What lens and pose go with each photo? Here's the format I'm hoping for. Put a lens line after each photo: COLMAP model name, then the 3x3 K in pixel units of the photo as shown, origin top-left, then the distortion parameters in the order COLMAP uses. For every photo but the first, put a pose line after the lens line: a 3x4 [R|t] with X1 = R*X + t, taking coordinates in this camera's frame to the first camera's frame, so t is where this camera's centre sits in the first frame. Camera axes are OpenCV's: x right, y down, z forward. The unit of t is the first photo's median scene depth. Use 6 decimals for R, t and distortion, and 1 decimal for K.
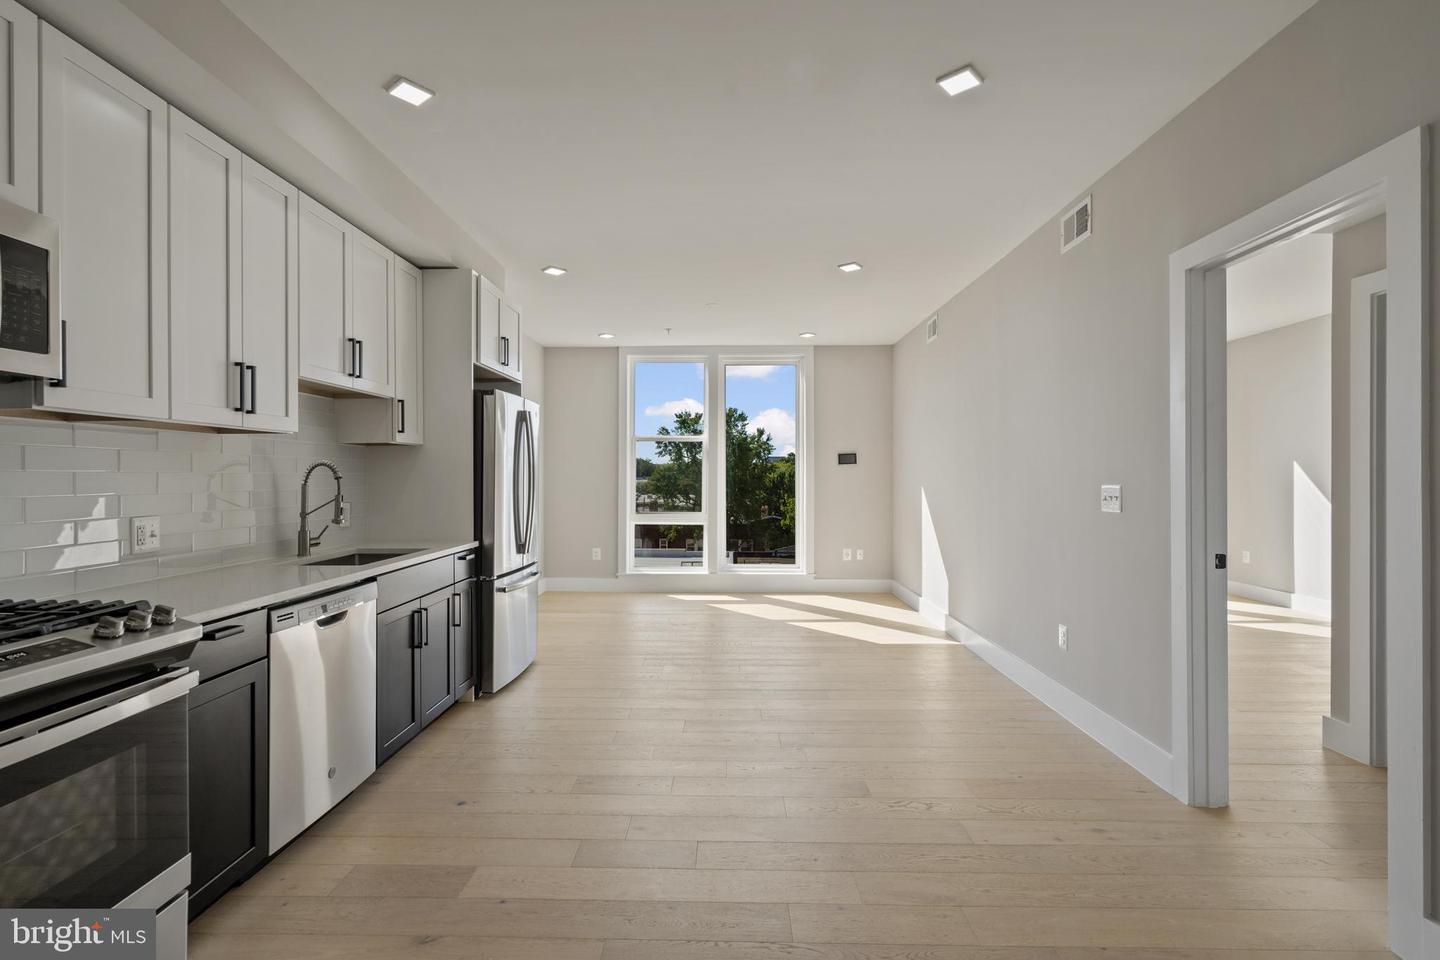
lens RADIAL K [[665.7, 0, 721.0], [0, 665.7, 475.9], [0, 0, 1]] dist [-0.003408, 0.001411]
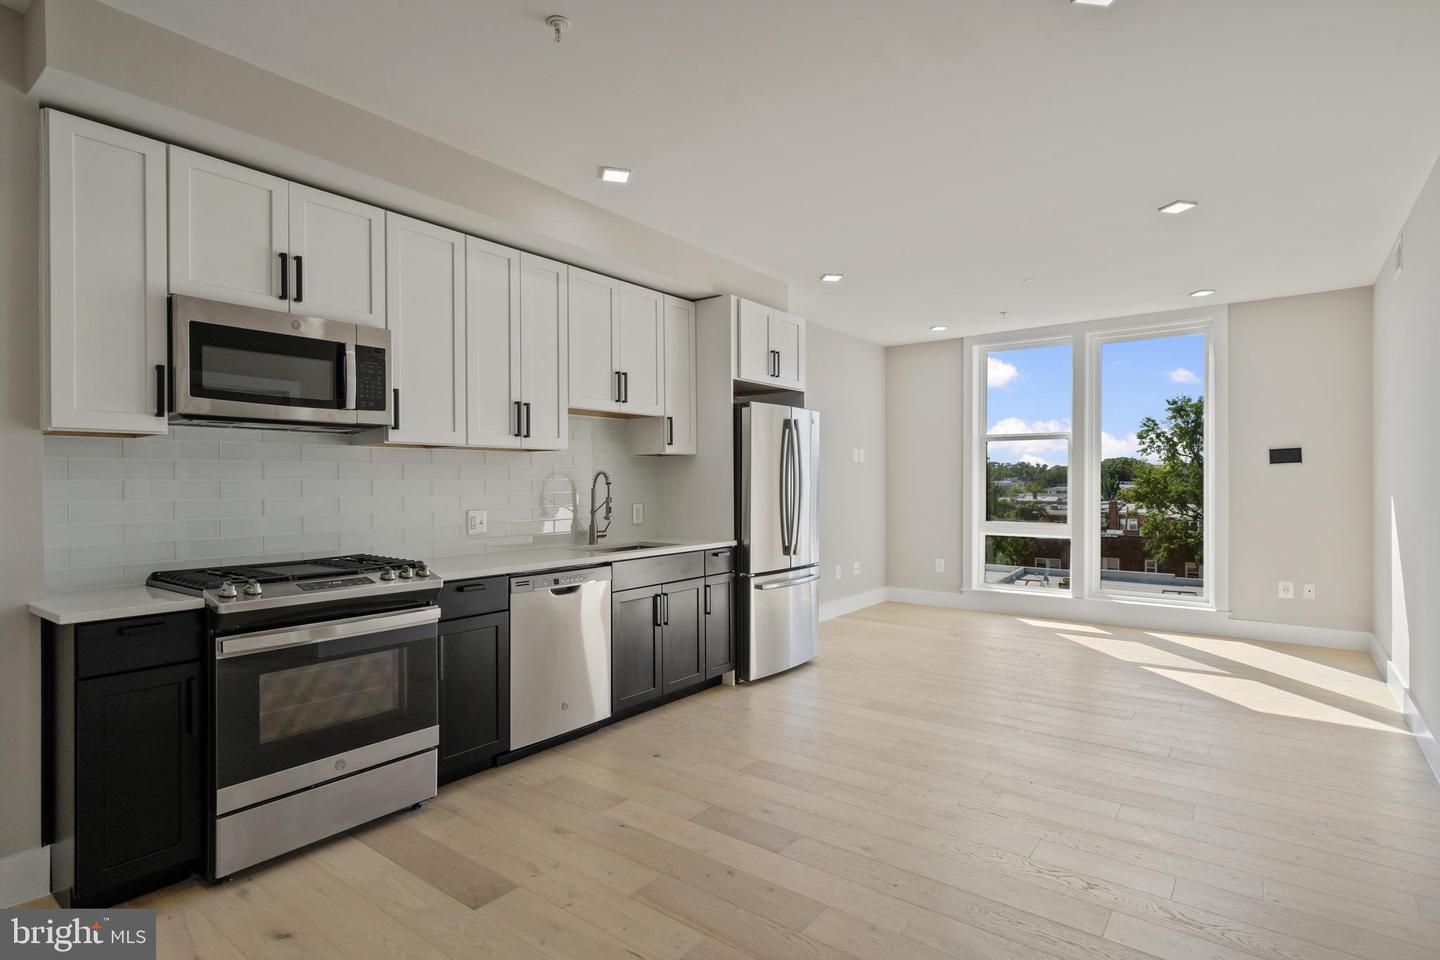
lens RADIAL K [[736.1, 0, 718.2], [0, 736.1, 481.3], [0, 0, 1]] dist [0.004150, 0.003223]
pose [[0.802635, -0.002383, -0.596465, 0.351436], [0.003330, 0.999994, 0.000487, -0.000984], [0.596461, -0.002377, 0.802639, 0.002922]]
